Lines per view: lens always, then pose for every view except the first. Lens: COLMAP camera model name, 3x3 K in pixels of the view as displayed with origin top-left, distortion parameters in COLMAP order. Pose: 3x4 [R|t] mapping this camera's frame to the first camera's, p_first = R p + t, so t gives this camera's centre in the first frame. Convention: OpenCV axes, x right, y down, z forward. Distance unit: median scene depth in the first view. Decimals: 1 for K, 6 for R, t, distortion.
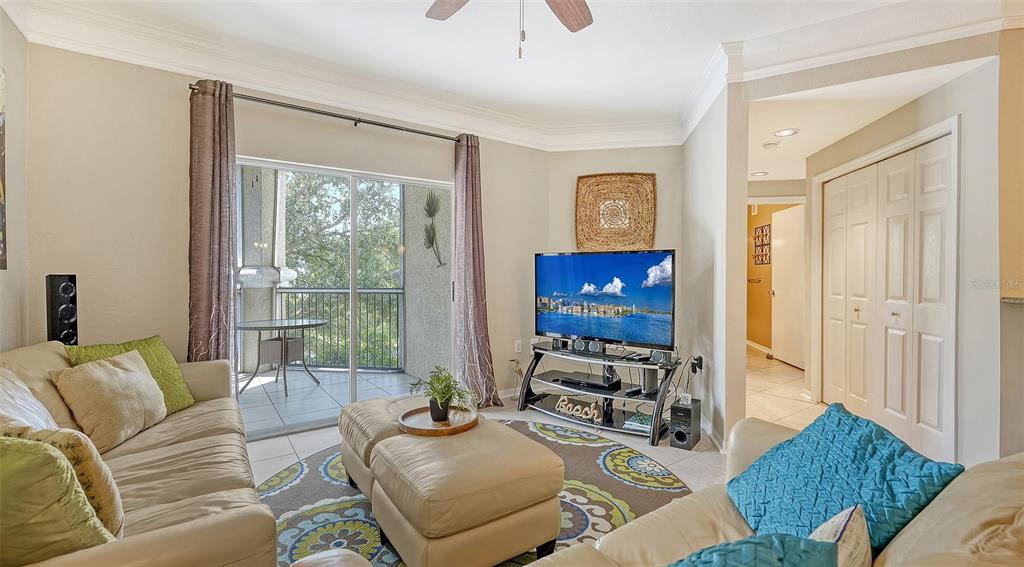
lens RADIAL K [[435.1, 0, 521.2], [0, 435.1, 263.6], [0, 0, 1]] dist [-0.003915, 0.000130]
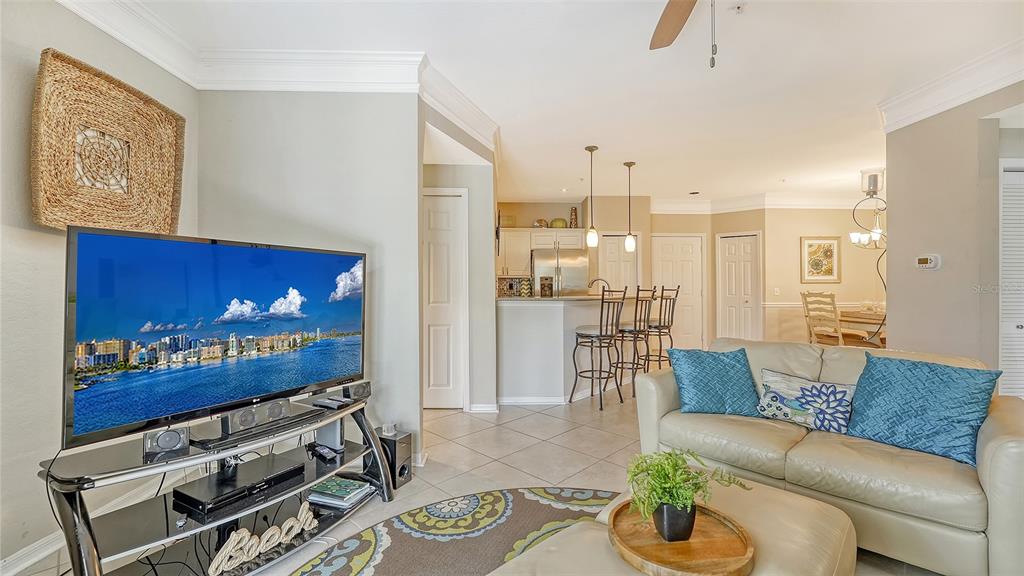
lens RADIAL K [[430.8, 0, 497.2], [0, 430.8, 276.9], [0, 0, 1]] dist [-0.015218, 0.000151]
pose [[-0.166178, 0.022787, 0.985833, -0.429174], [-0.028017, 0.999220, -0.027820, 0.024711], [-0.985698, -0.032243, -0.165410, 0.806153]]
